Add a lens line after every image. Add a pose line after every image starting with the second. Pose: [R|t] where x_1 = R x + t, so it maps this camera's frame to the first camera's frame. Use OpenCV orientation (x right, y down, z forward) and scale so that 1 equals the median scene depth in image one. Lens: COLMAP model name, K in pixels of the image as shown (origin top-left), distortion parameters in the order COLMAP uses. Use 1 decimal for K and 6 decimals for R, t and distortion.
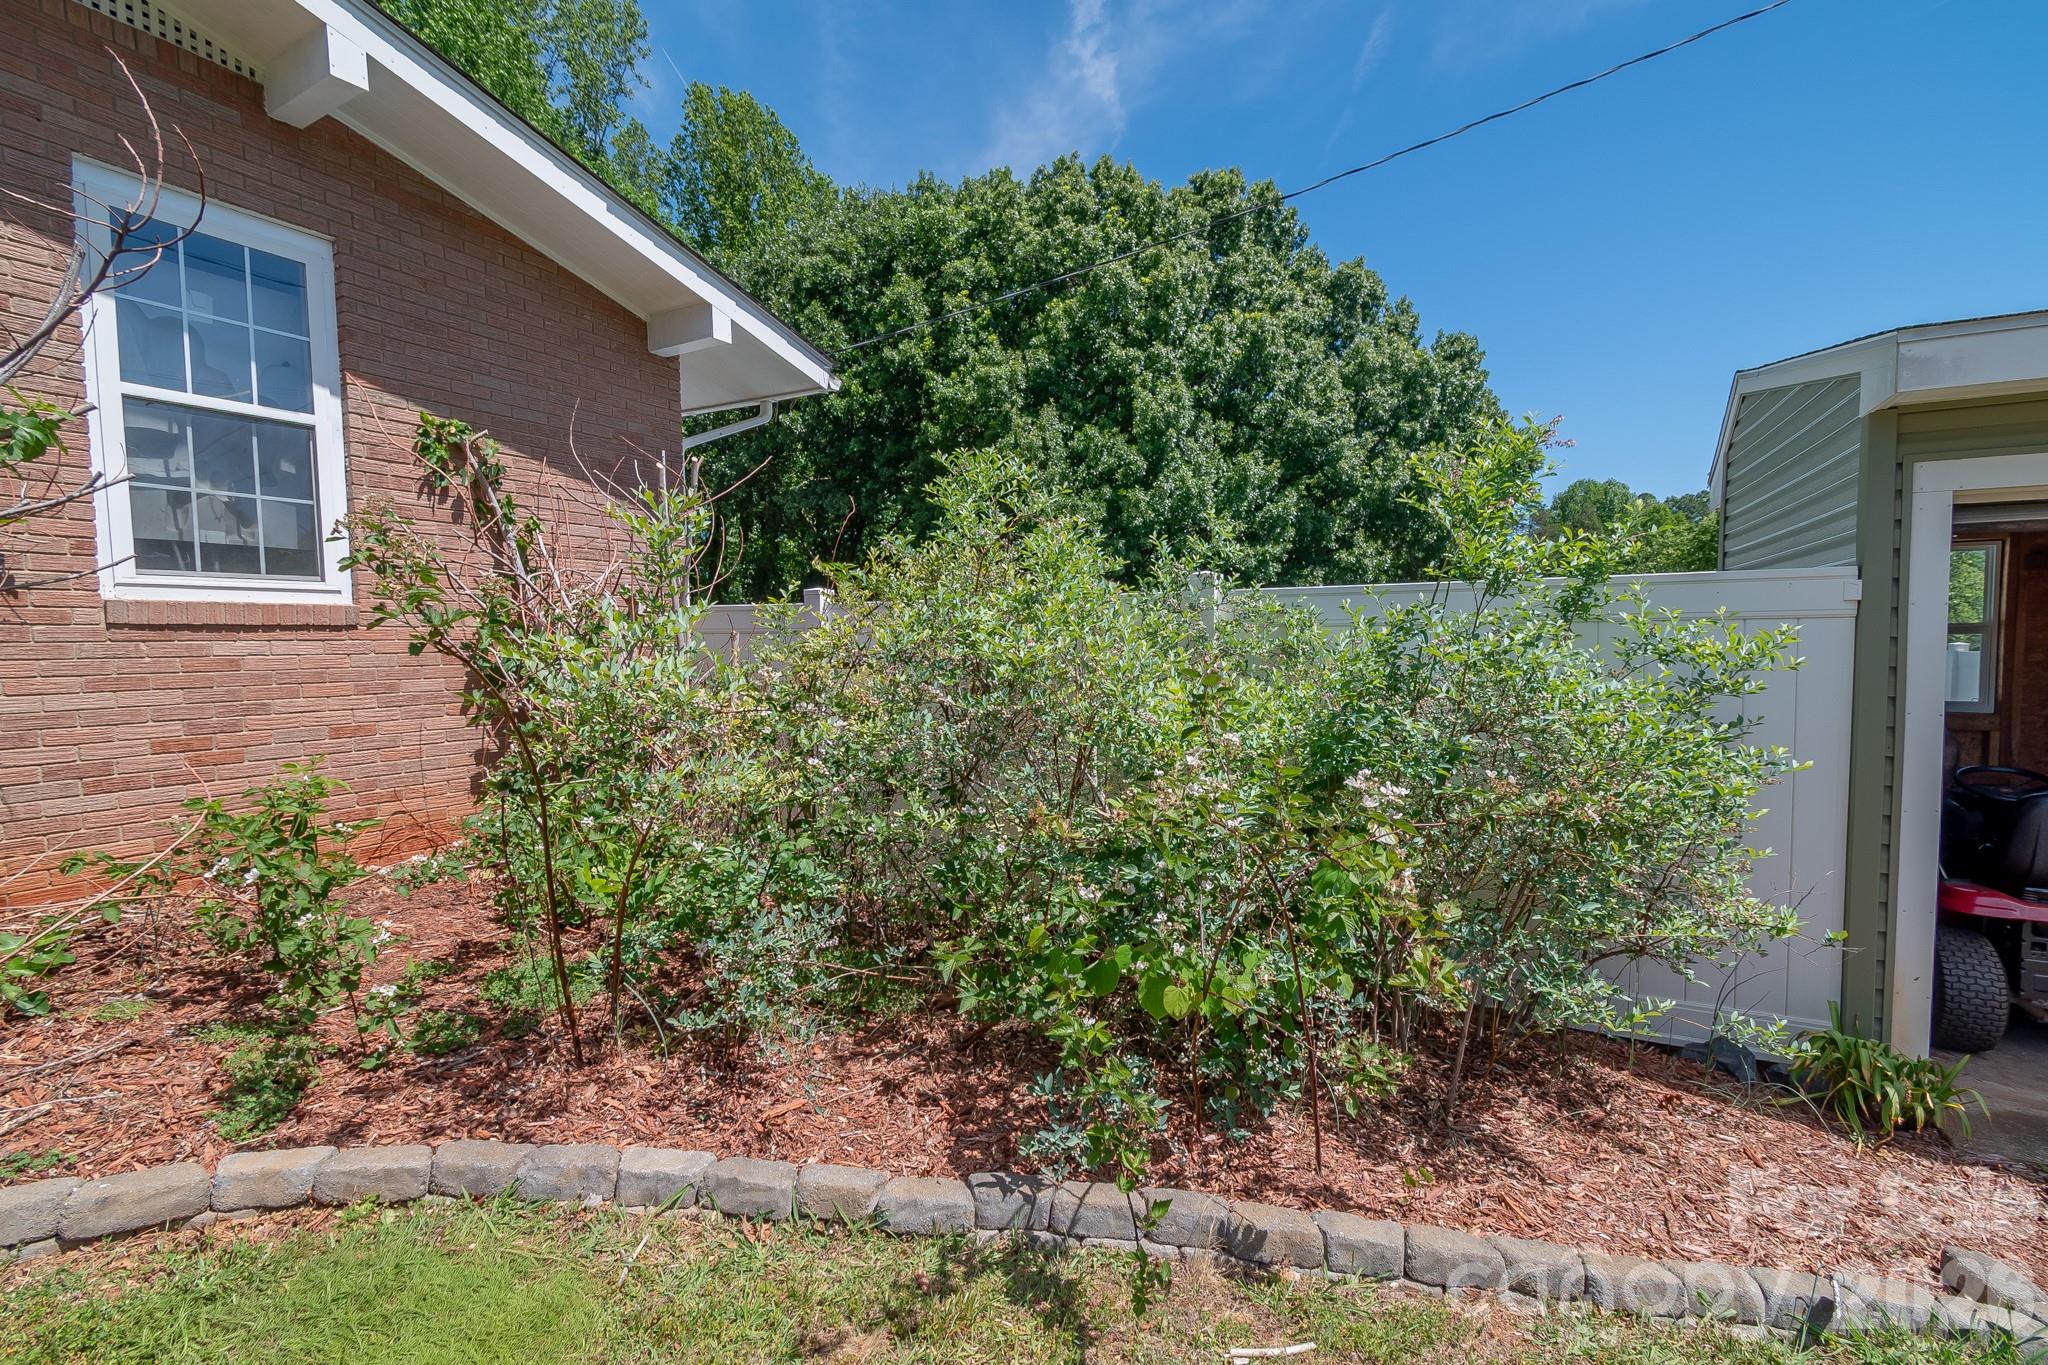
lens RADIAL K [[897.4, 0, 1024.4], [0, 897.4, 698.6], [0, 0, 1]] dist [0.030186, -0.000277]
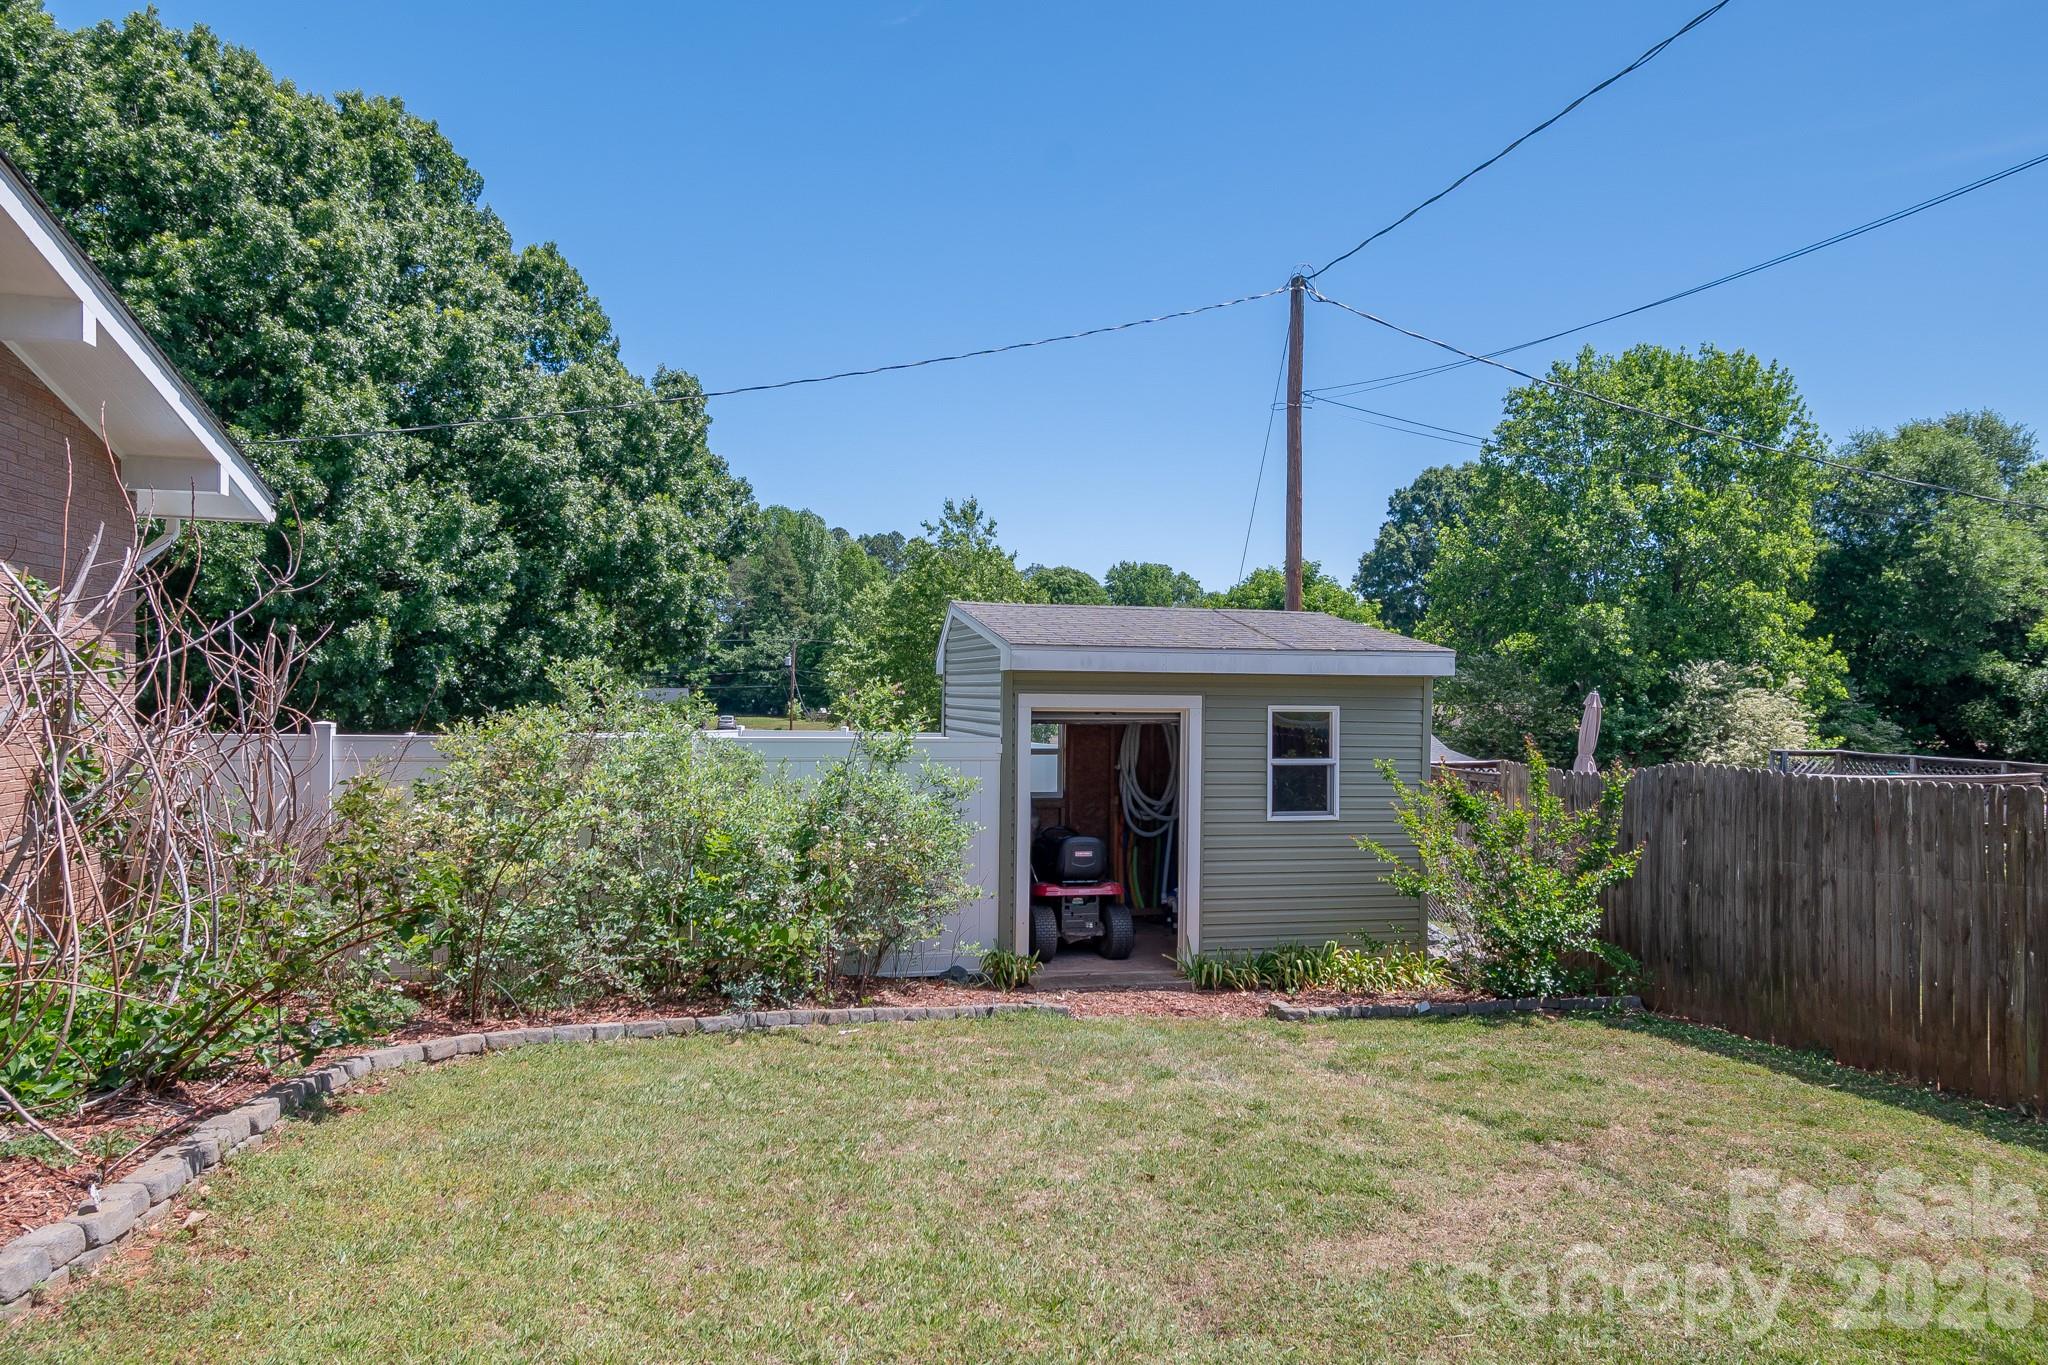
lens RADIAL K [[1719.4, 0, 1024.0], [0, 1719.4, 682.5], [0, 0, 1]] dist [-0.203520, 0.139412]
pose [[0.749706, 0.002469, 0.661767, -0.344127], [0.035686, 0.998387, -0.044153, -0.017216], [-0.660808, 0.056718, 0.748409, -0.413827]]
